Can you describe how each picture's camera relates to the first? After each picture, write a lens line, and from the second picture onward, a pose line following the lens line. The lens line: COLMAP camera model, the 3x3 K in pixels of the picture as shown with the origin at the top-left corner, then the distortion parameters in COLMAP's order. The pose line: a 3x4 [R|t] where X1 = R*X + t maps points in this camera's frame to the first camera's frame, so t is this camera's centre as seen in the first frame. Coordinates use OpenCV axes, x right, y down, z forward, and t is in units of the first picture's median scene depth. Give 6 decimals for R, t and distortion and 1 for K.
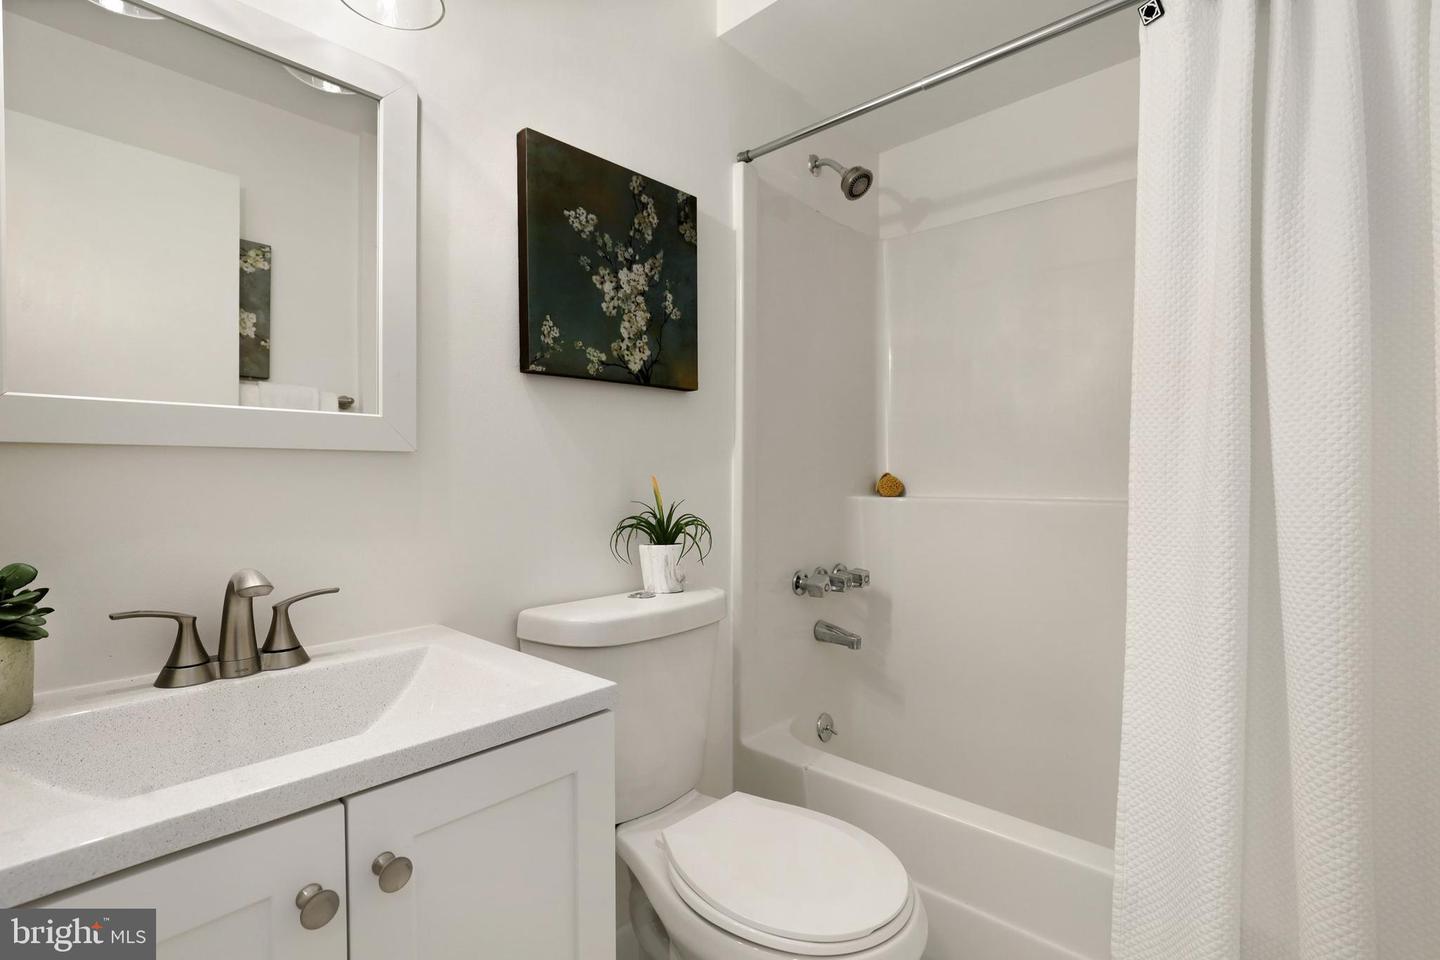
lens RADIAL K [[659.6, 0, 715.1], [0, 659.6, 485.6], [0, 0, 1]] dist [-0.016787, 0.006591]
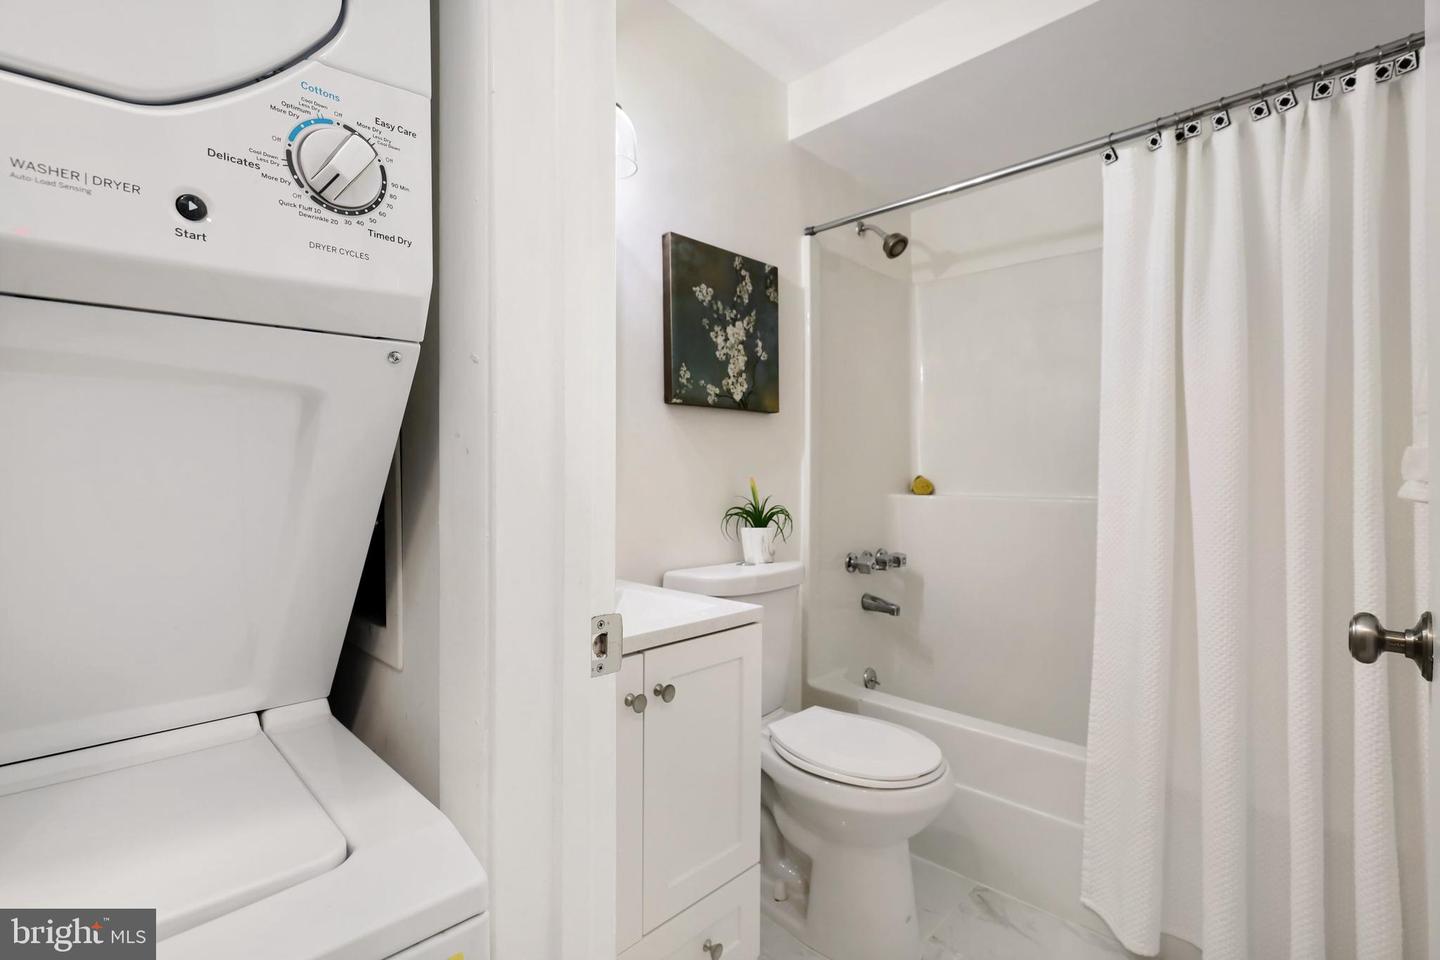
lens RADIAL K [[659.6, 0, 725.6], [0, 659.6, 471.6], [0, 0, 1]] dist [-0.016787, 0.006591]
pose [[0.999863, 0.005517, -0.015582, -0.124506], [-0.005869, 0.999727, -0.022638, 0.004806], [0.015453, 0.022726, 0.999622, -0.359803]]
